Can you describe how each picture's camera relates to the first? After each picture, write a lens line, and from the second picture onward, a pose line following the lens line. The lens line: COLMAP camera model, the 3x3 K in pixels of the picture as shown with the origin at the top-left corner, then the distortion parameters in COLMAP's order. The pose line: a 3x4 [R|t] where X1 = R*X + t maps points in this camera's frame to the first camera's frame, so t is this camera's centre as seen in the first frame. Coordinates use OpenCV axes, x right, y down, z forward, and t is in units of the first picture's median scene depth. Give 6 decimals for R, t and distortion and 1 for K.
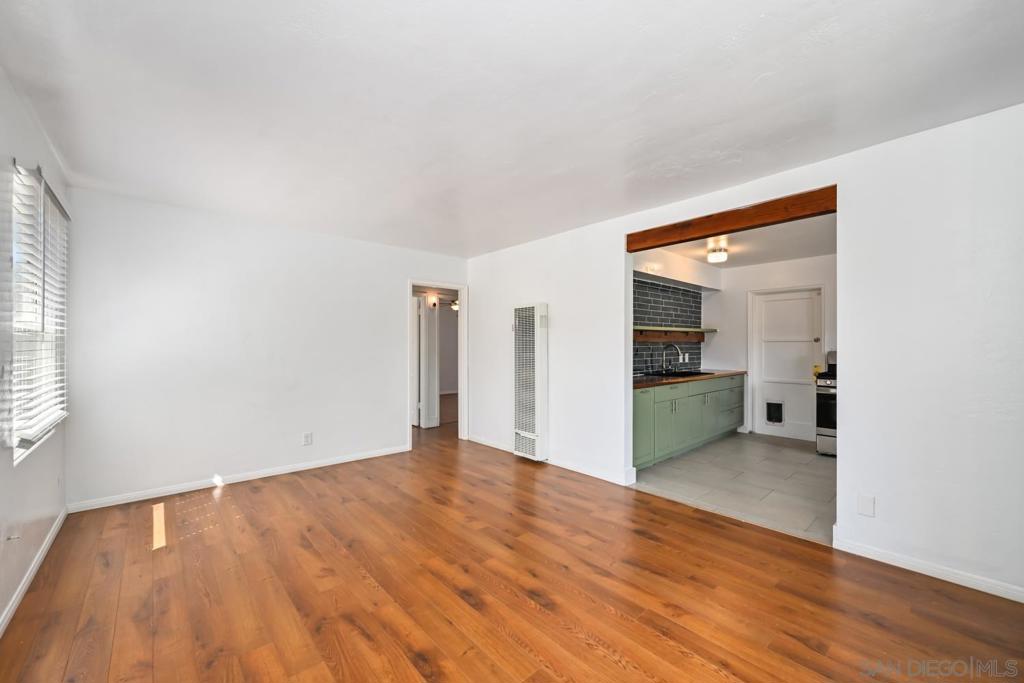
lens RADIAL K [[402.3, 0, 513.7], [0, 402.3, 339.1], [0, 0, 1]] dist [-0.003657, 0.000723]
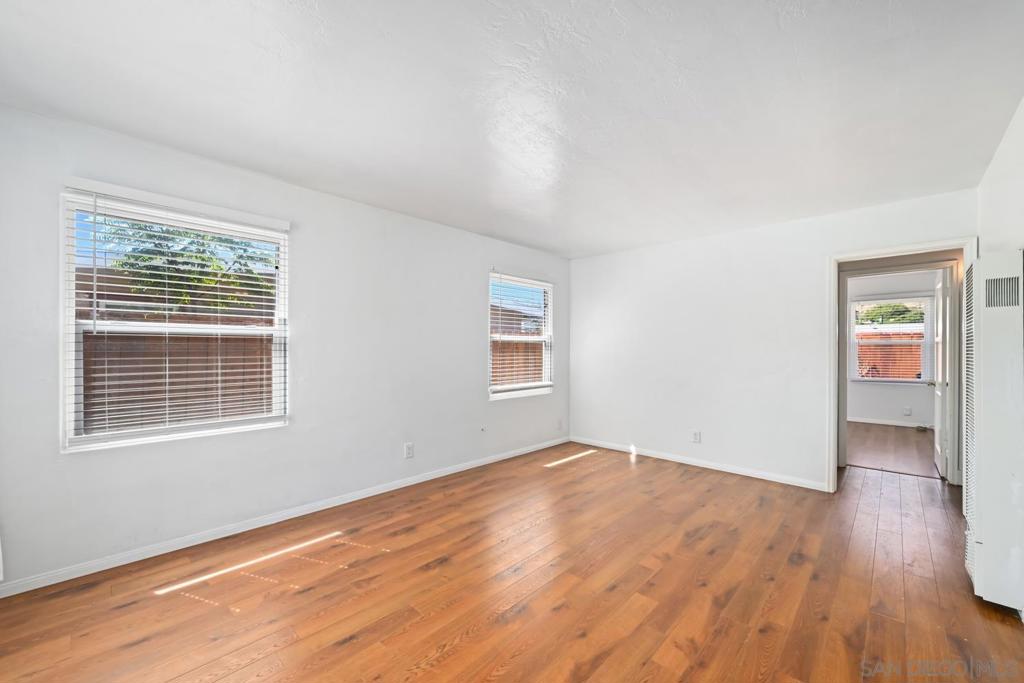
lens RADIAL K [[402.3, 0, 519.1], [0, 402.3, 357.5], [0, 0, 1]] dist [-0.003657, 0.000723]
pose [[0.085841, 0.021320, -0.996081, 0.537264], [0.016623, 0.999601, 0.022828, 0.011759], [0.996170, -0.018518, 0.085453, 0.507118]]
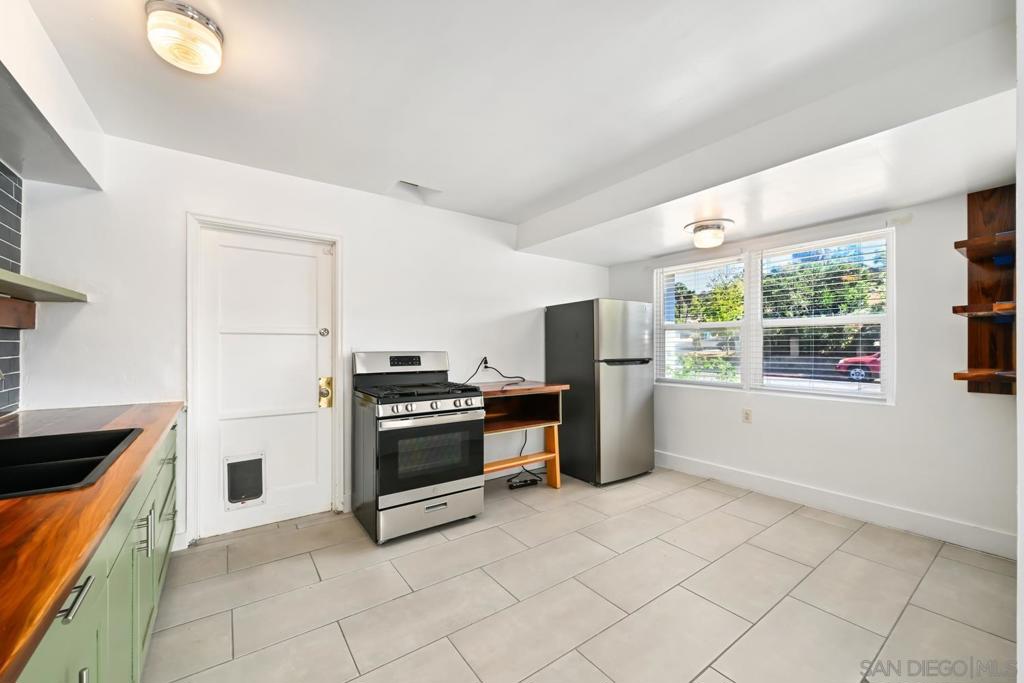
lens RADIAL K [[402.3, 0, 520.3], [0, 402.3, 347.0], [0, 0, 1]] dist [-0.003657, 0.000723]
pose [[0.093883, -0.003567, 0.995577, 0.309553], [-0.020098, 0.999783, 0.005478, 0.020492], [-0.995380, -0.020523, 0.093791, 0.968998]]
